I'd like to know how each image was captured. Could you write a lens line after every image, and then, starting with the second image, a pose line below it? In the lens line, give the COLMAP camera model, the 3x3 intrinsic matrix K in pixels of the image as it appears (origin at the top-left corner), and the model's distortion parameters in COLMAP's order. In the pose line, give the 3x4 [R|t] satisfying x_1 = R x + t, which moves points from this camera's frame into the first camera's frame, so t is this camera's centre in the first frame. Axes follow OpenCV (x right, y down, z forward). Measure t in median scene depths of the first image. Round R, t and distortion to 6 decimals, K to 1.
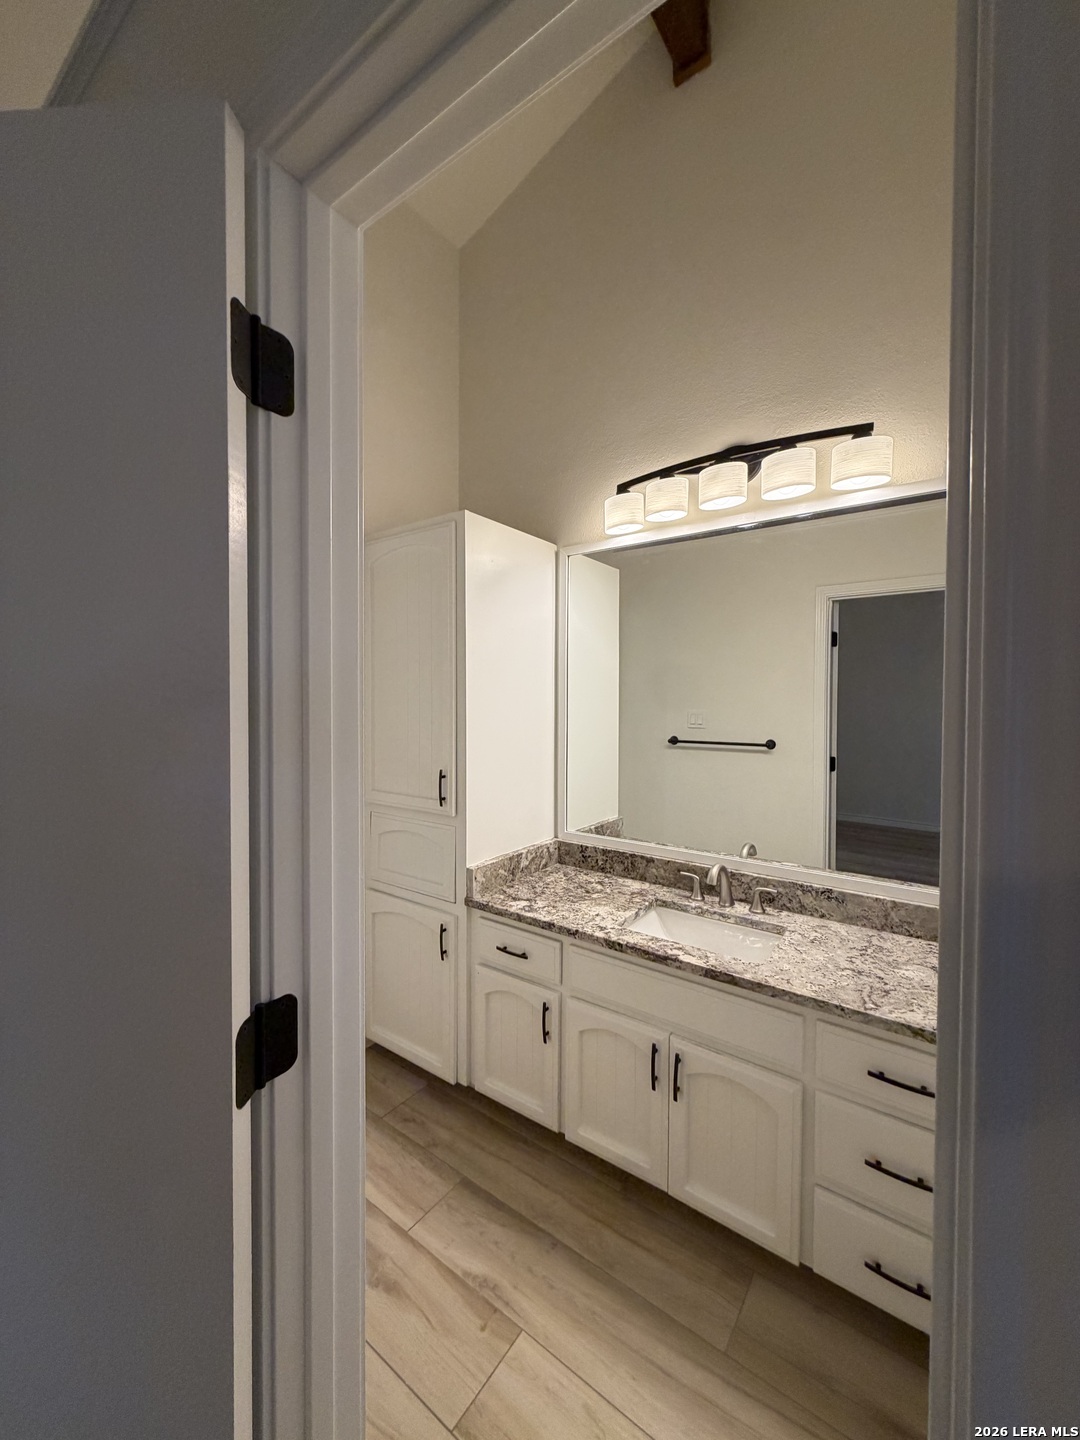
lens RADIAL K [[574.9, 0, 540.0], [0, 574.9, 720.0], [0, 0, 1]] dist [0.000926, 0.000217]
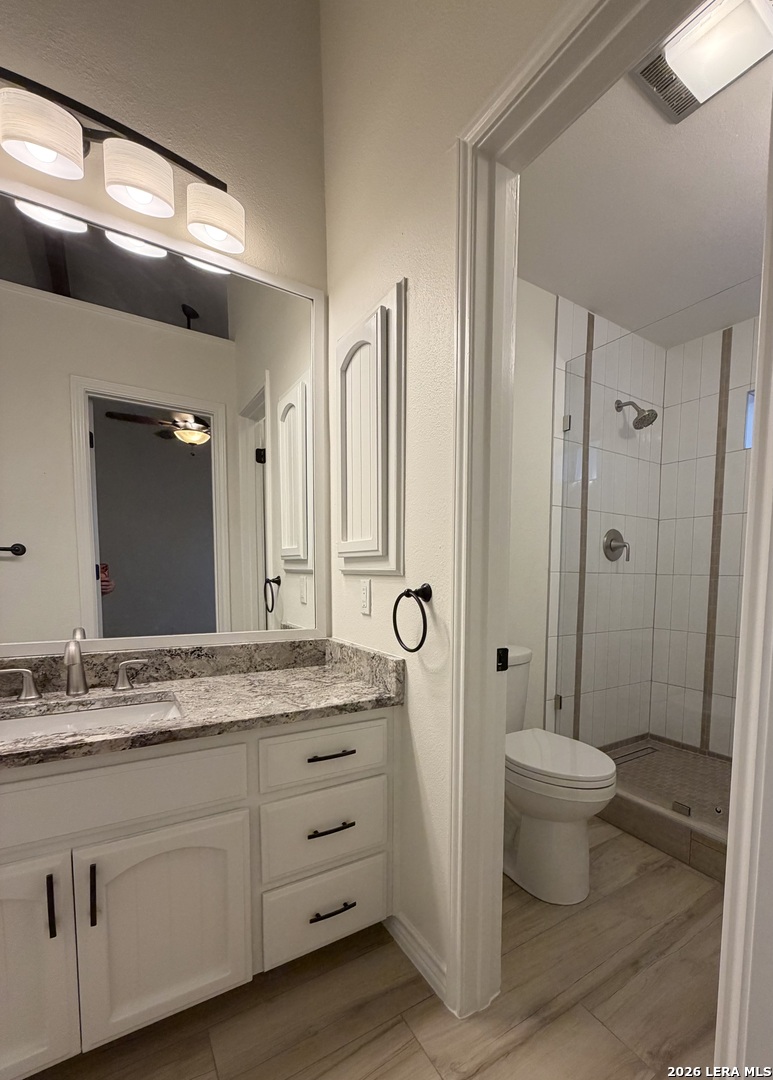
lens RADIAL K [[494.8, 0, 469.9], [0, 494.8, 614.8], [0, 0, 1]] dist [0.000450, 0.000127]
pose [[0.305614, -0.079914, 0.948796, -0.185151], [0.017596, 0.996776, 0.078287, 0.185414], [-0.951993, -0.007230, 0.306034, 0.290160]]
